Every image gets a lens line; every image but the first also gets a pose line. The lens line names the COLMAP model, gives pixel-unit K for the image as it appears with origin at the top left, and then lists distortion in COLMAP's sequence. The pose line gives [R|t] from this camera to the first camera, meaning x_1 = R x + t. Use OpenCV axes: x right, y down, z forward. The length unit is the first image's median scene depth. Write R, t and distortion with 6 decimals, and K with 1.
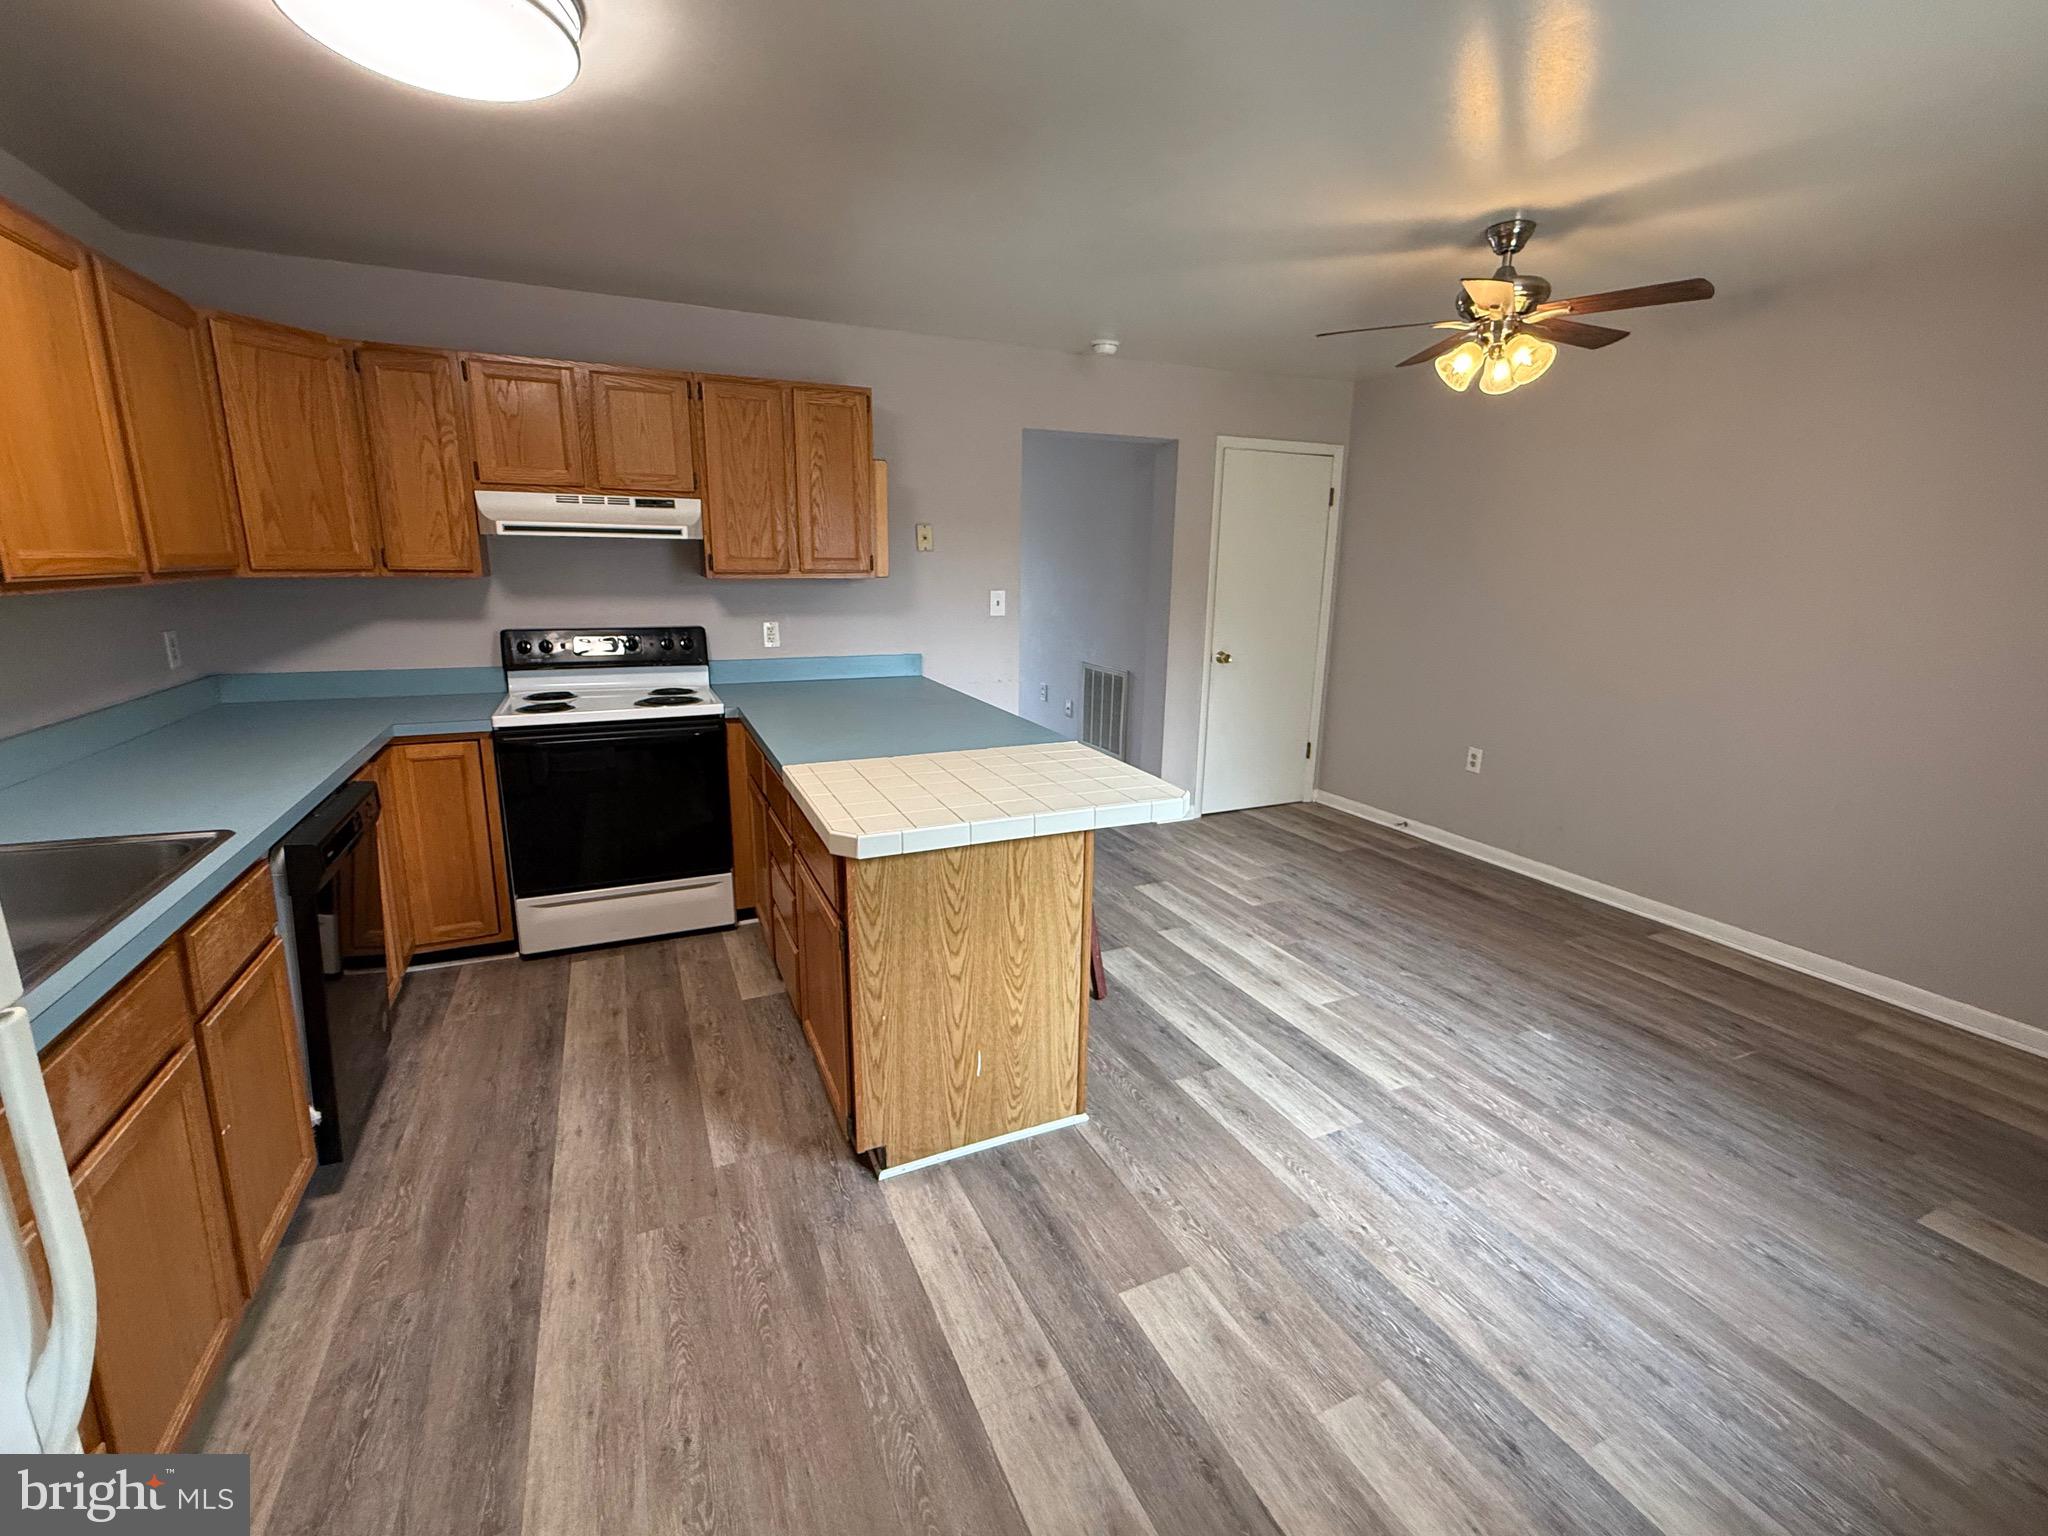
lens RADIAL K [[889.8, 0, 1031.8], [0, 889.8, 762.6], [0, 0, 1]] dist [-0.000532, 0.000303]
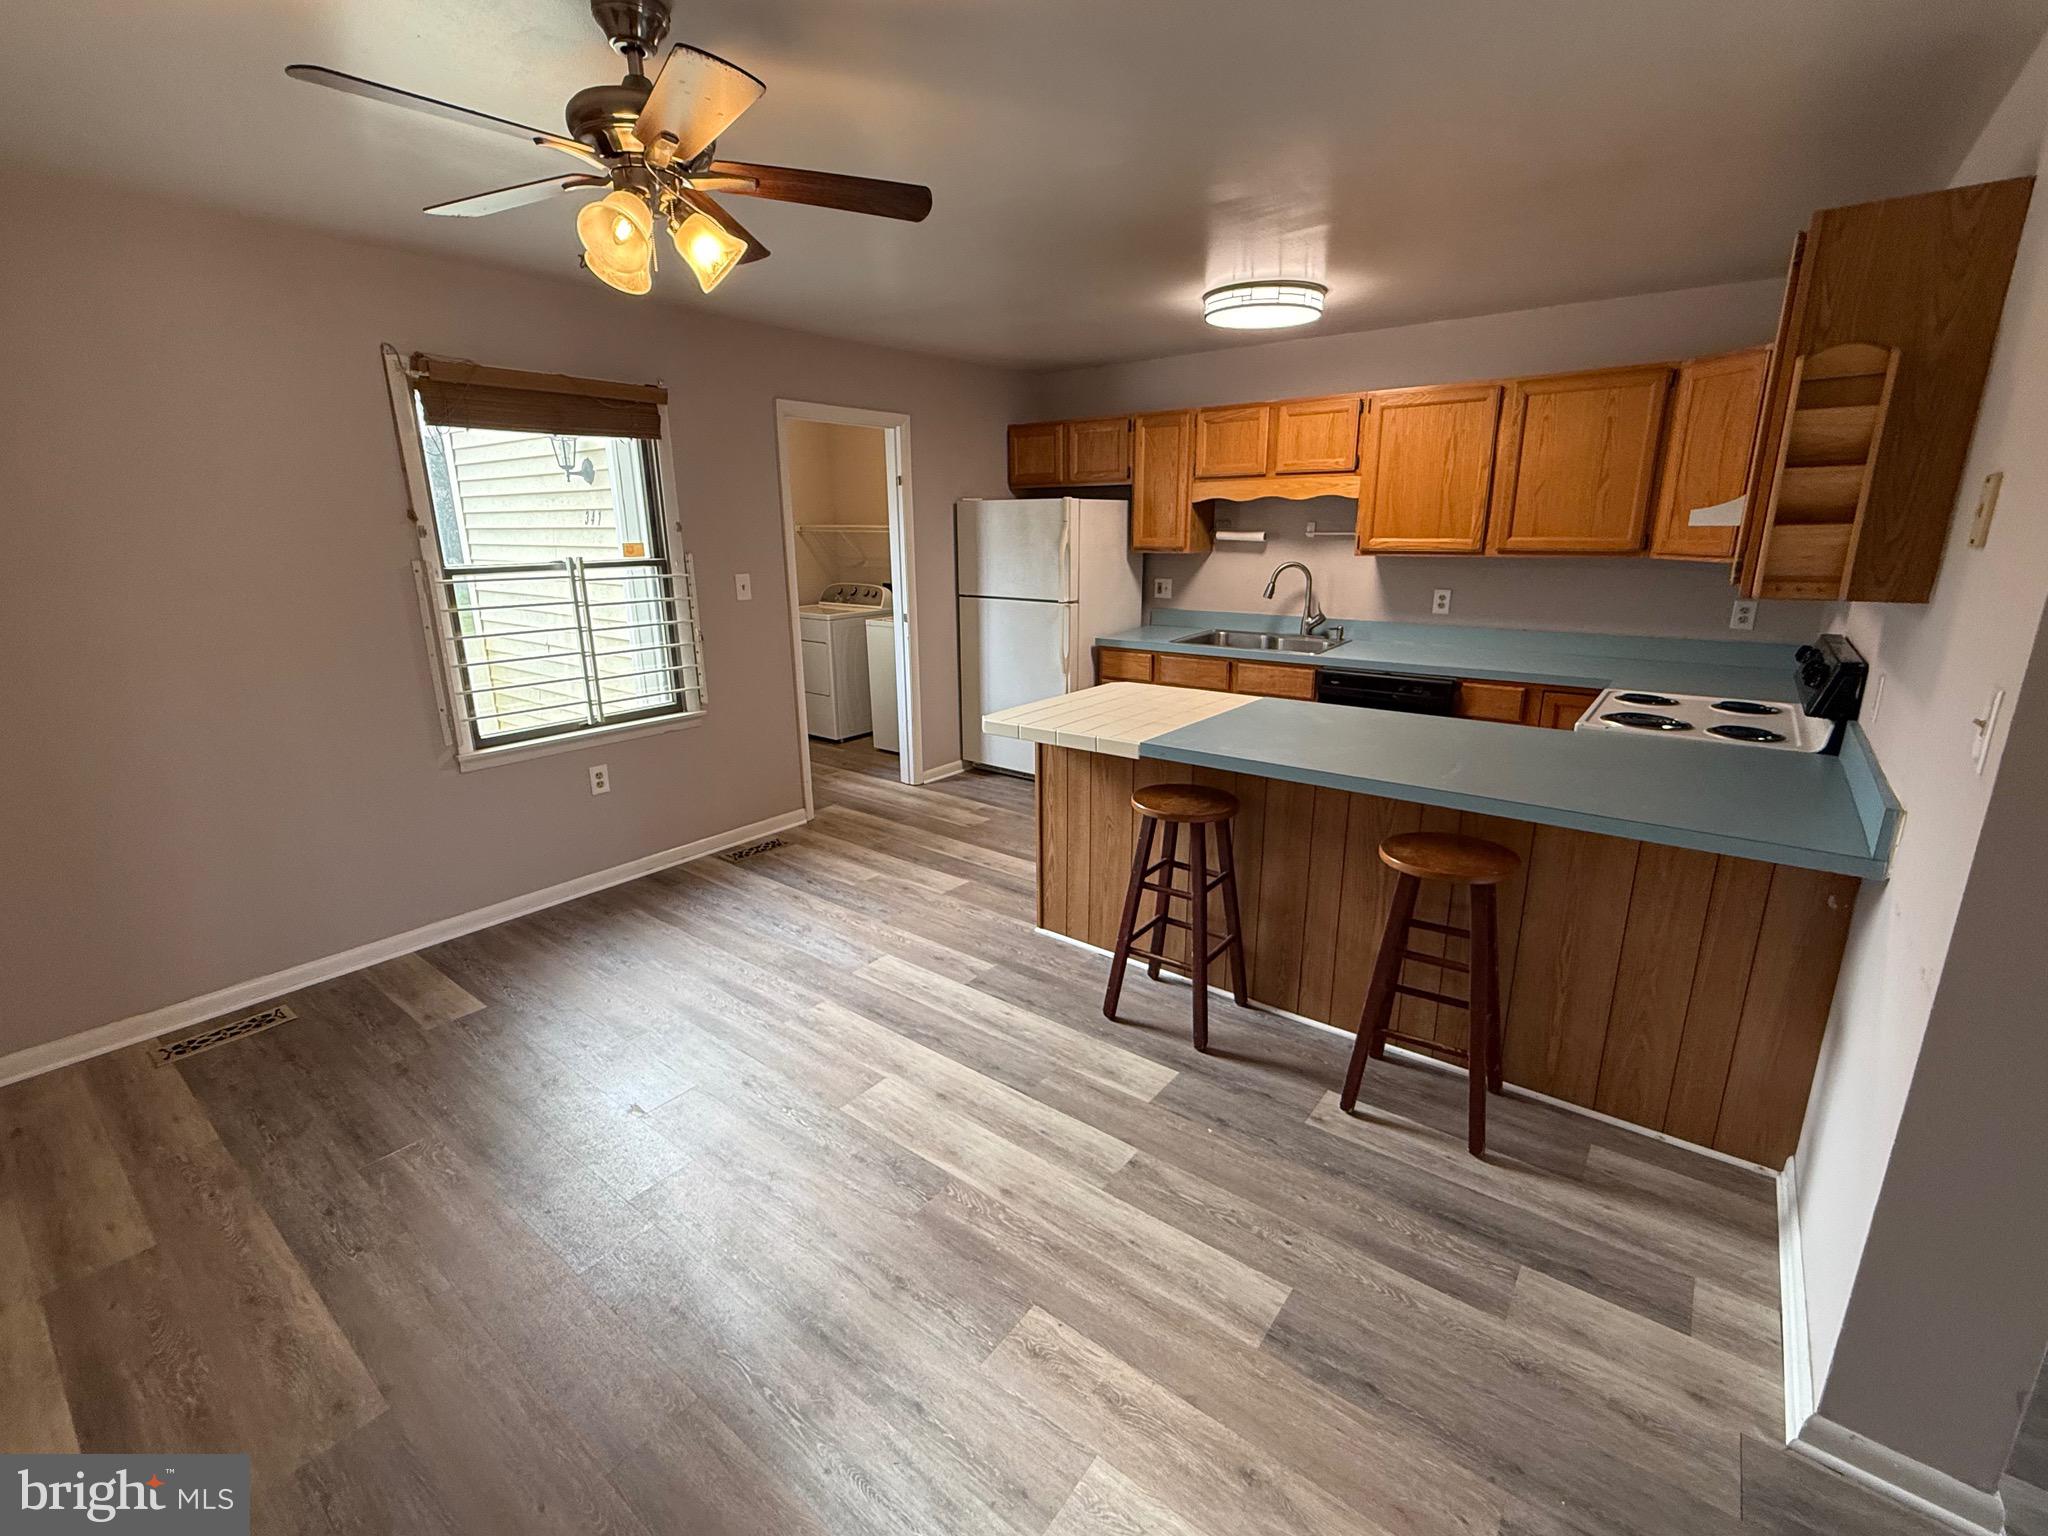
lens RADIAL K [[889.8, 0, 1024.2], [0, 889.8, 766.5], [0, 0, 1]] dist [-0.000532, 0.000303]
pose [[-0.889090, 0.117392, -0.442423, 0.636931], [-0.104177, 0.889292, 0.445316, -0.448677], [0.445720, 0.442016, -0.778431, 1.842475]]
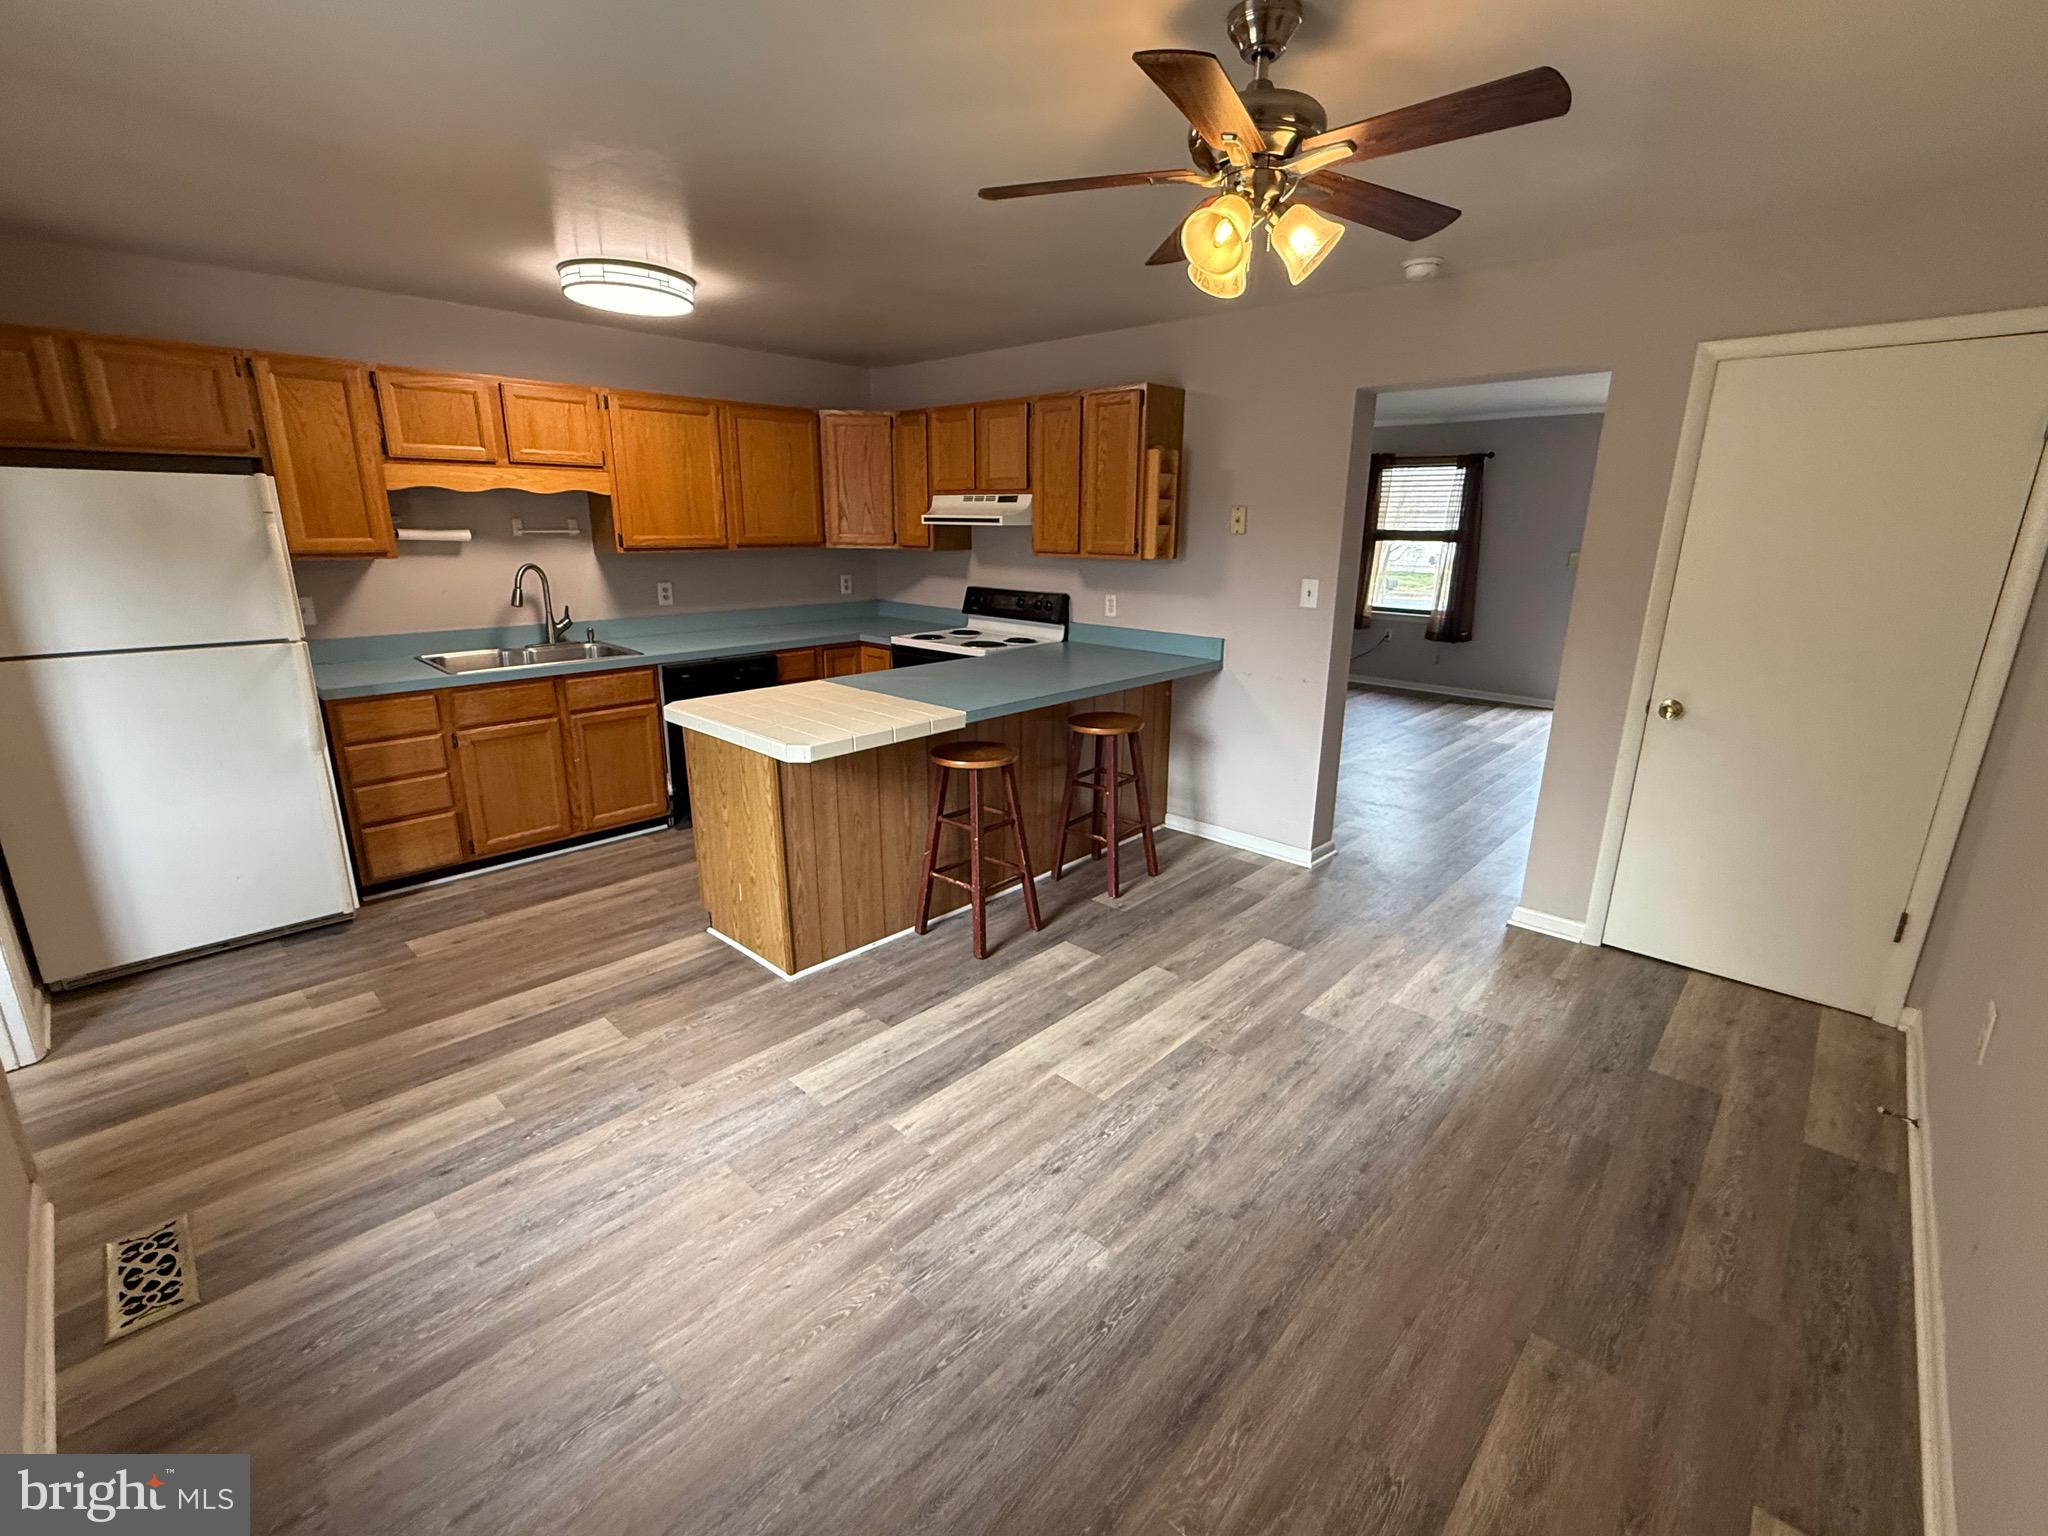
lens RADIAL K [[889.8, 0, 1029.3], [0, 889.8, 767.1], [0, 0, 1]] dist [-0.000532, 0.000303]
pose [[0.374962, 0.238946, -0.895717, 1.169490], [-0.210724, 0.962887, 0.168653, -0.173822], [0.902773, 0.125511, 0.411398, 0.680584]]
